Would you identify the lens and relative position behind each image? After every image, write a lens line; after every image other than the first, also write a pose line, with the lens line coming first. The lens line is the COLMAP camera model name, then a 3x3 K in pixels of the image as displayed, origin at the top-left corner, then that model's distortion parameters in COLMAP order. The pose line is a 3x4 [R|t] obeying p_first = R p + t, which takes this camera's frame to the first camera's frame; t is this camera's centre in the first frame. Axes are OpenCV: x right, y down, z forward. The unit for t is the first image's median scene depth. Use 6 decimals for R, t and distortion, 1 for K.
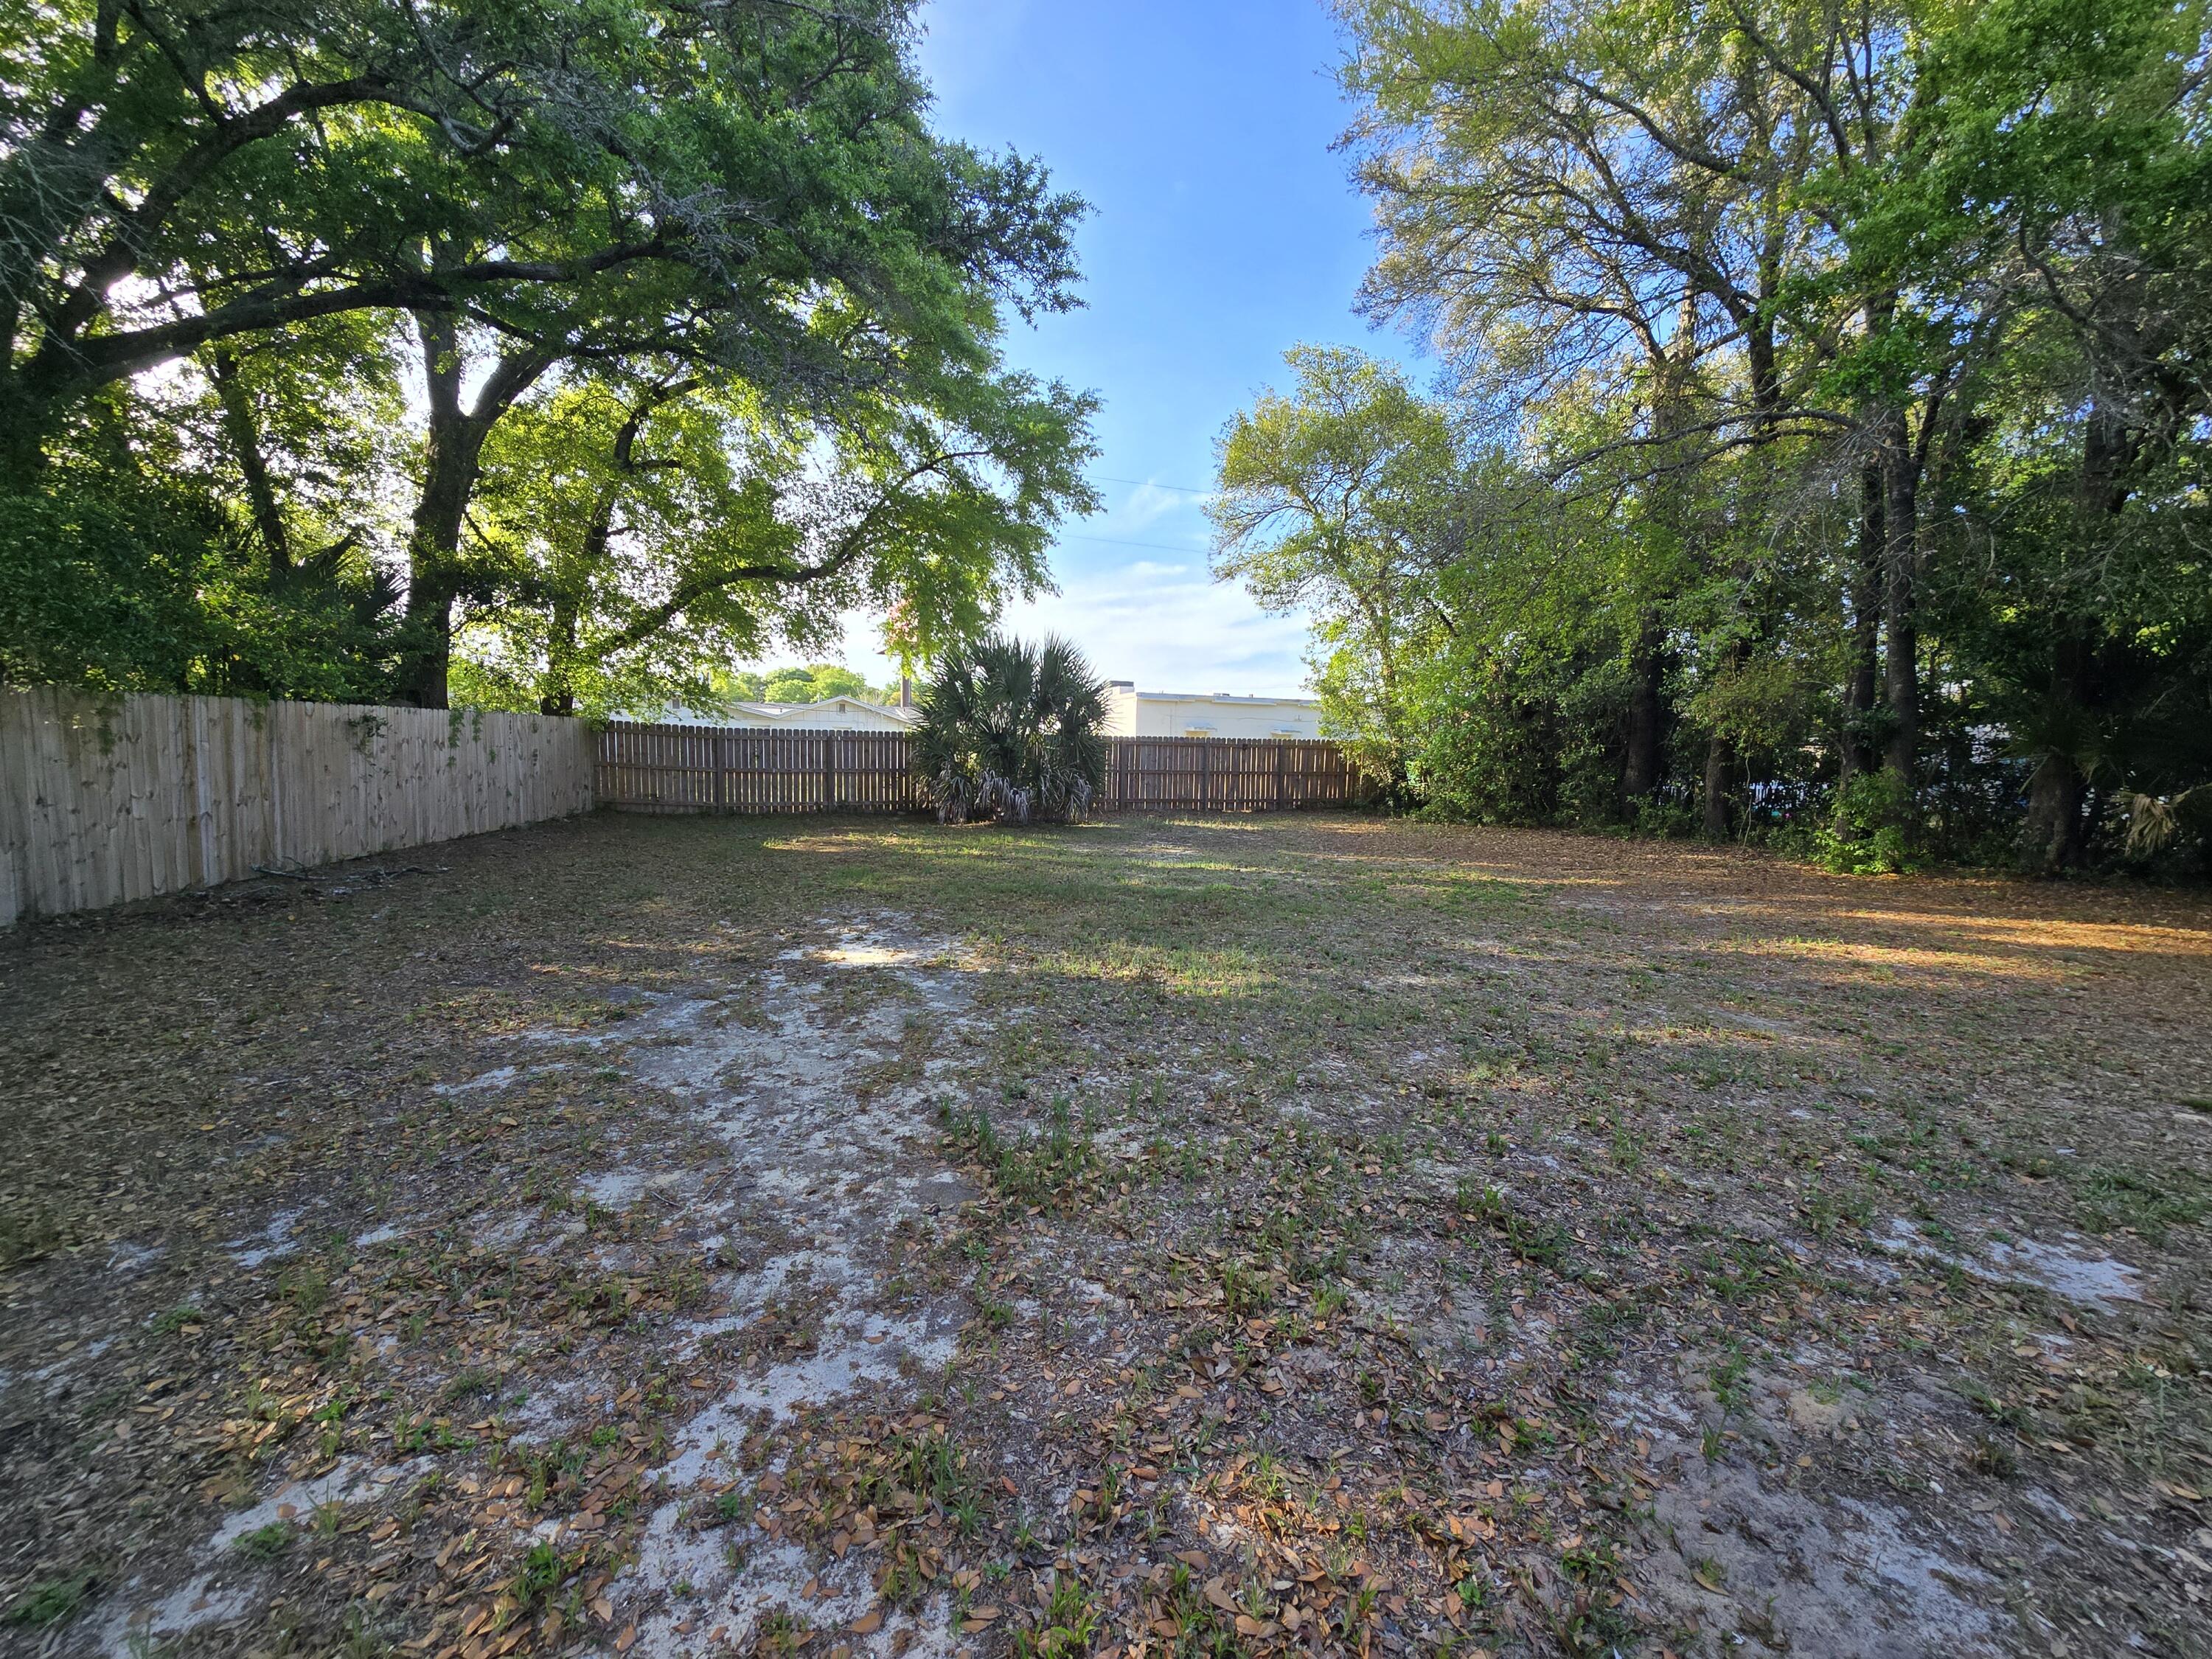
lens RADIAL K [[904.3, 0, 1101.7], [0, 904.3, 836.2], [0, 0, 1]] dist [-0.001533, 0.001247]
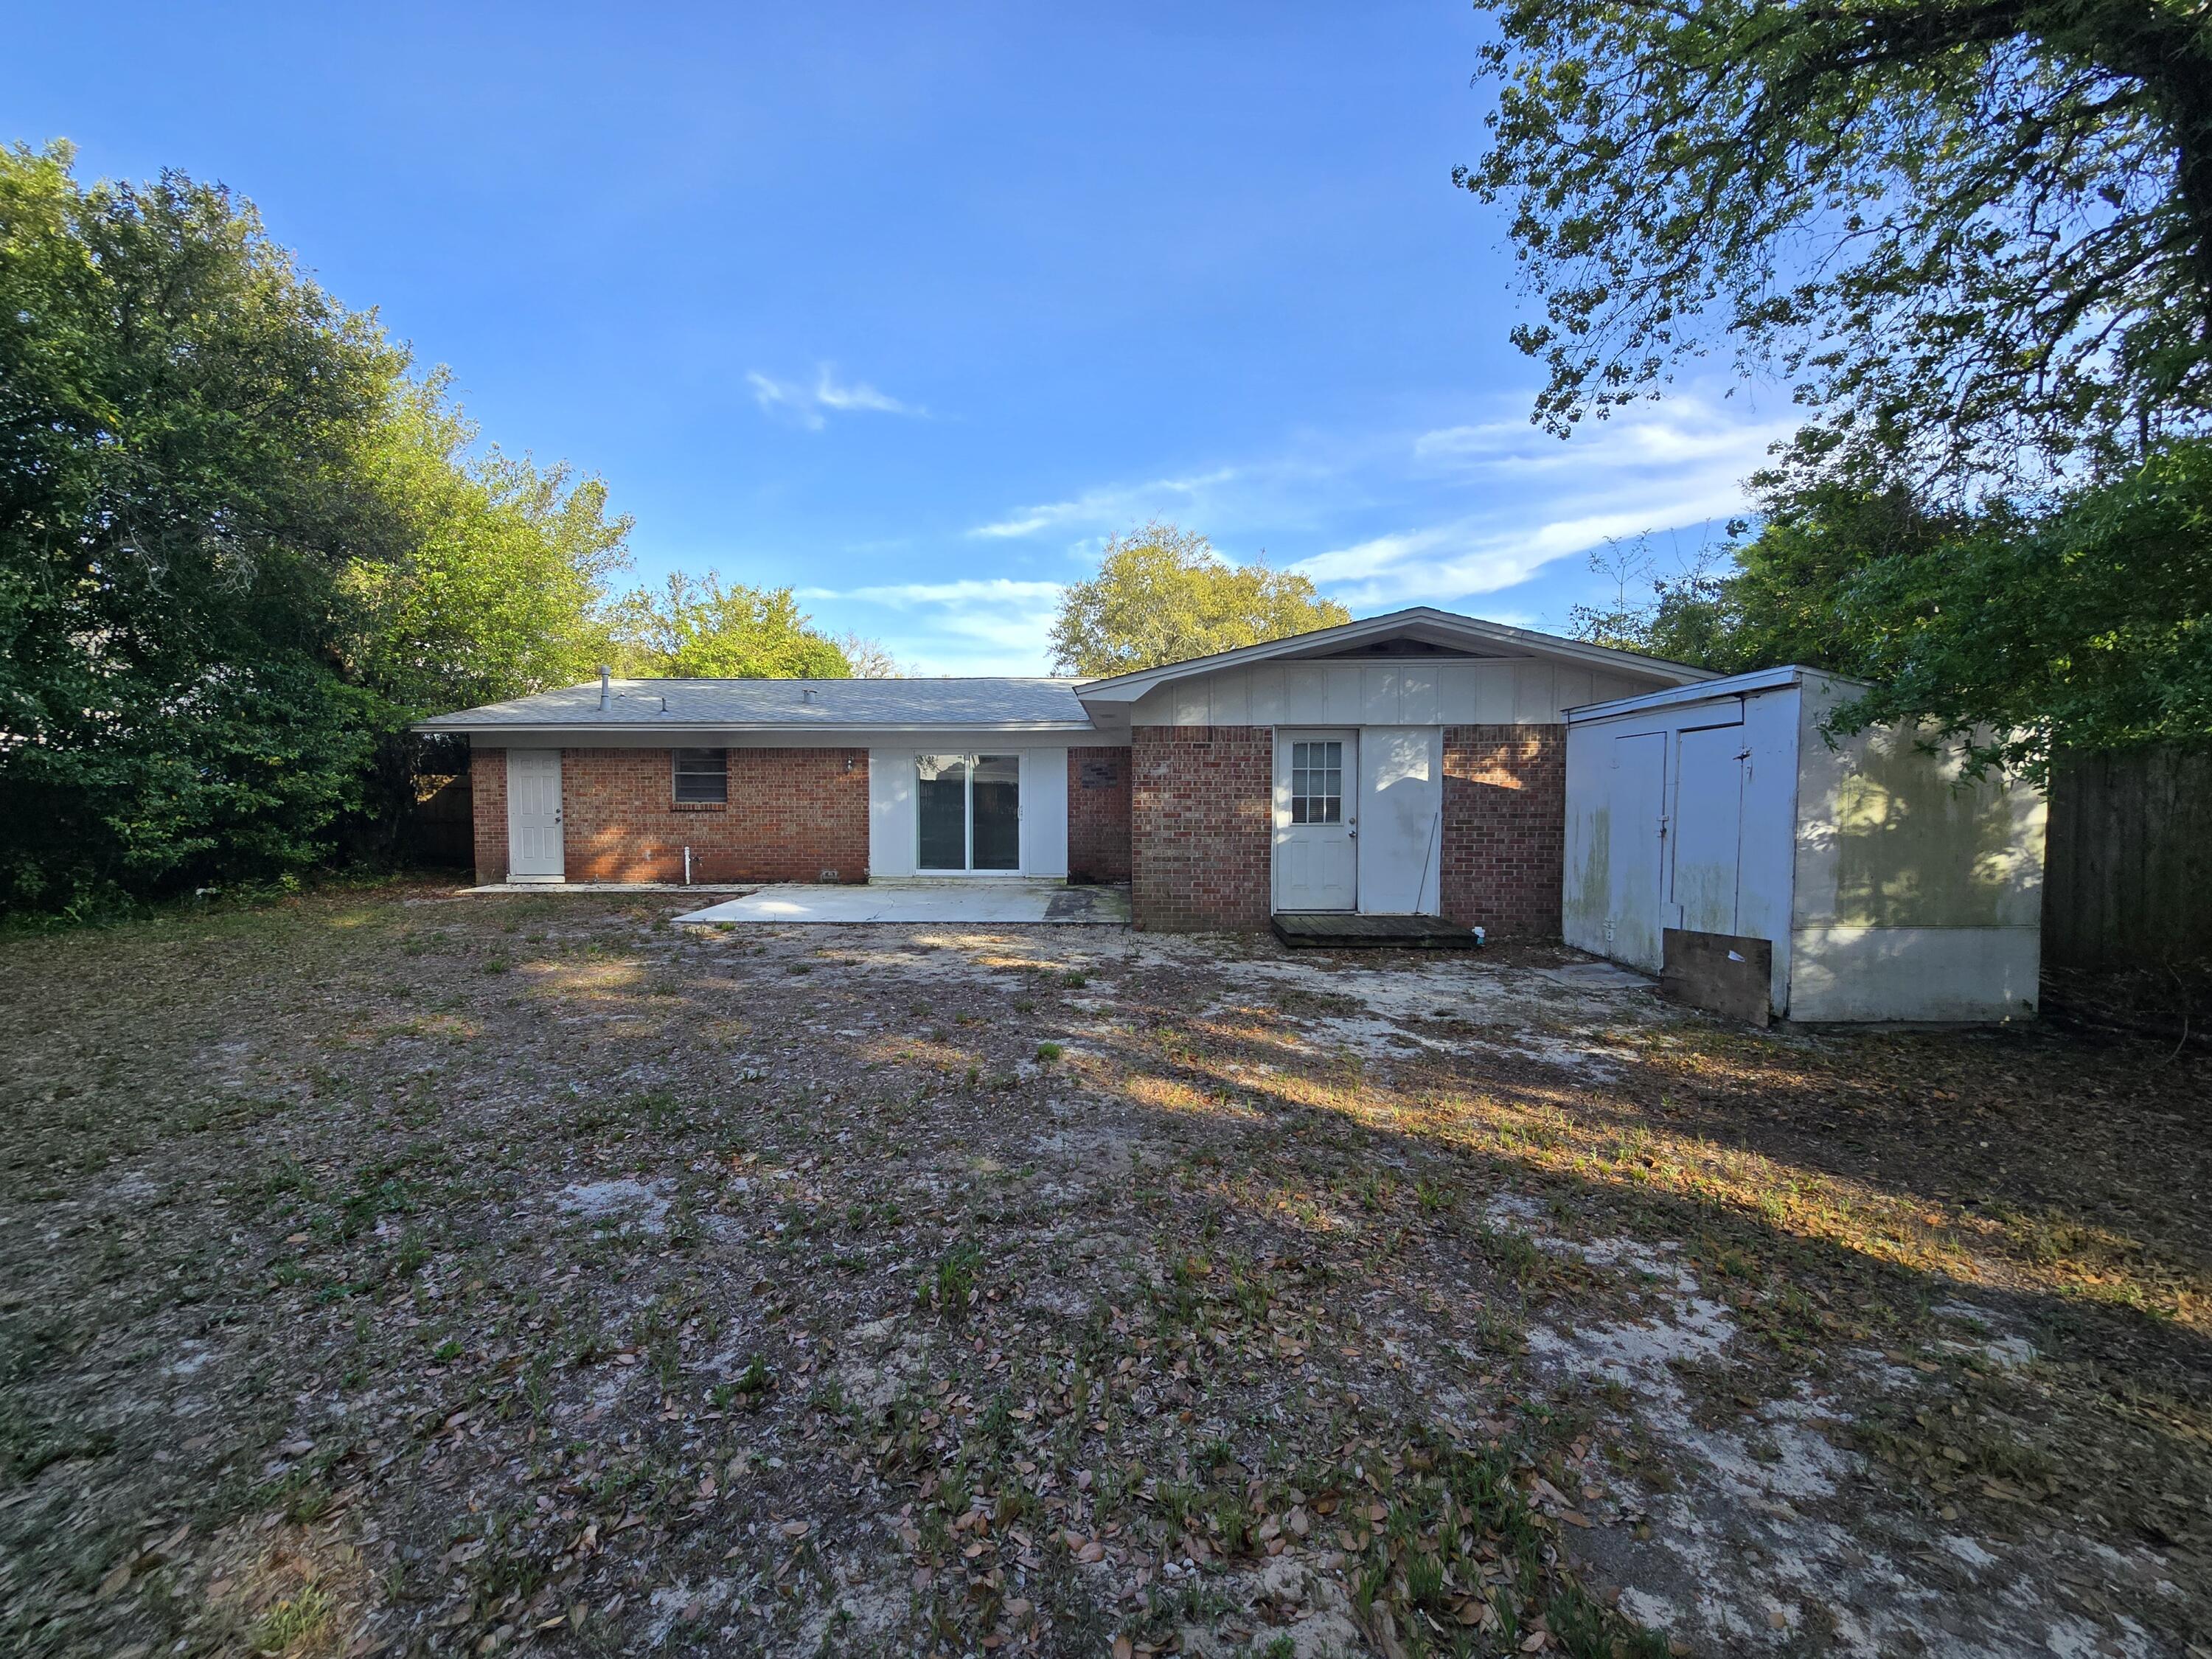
lens RADIAL K [[904.3, 0, 1101.7], [0, 904.3, 836.2], [0, 0, 1]] dist [-0.001533, 0.001247]
pose [[-0.920005, -0.035620, 0.390285, -0.095432], [0.022824, 0.989301, 0.144092, -0.253492], [-0.391242, 0.141473, -0.909349, 2.309874]]
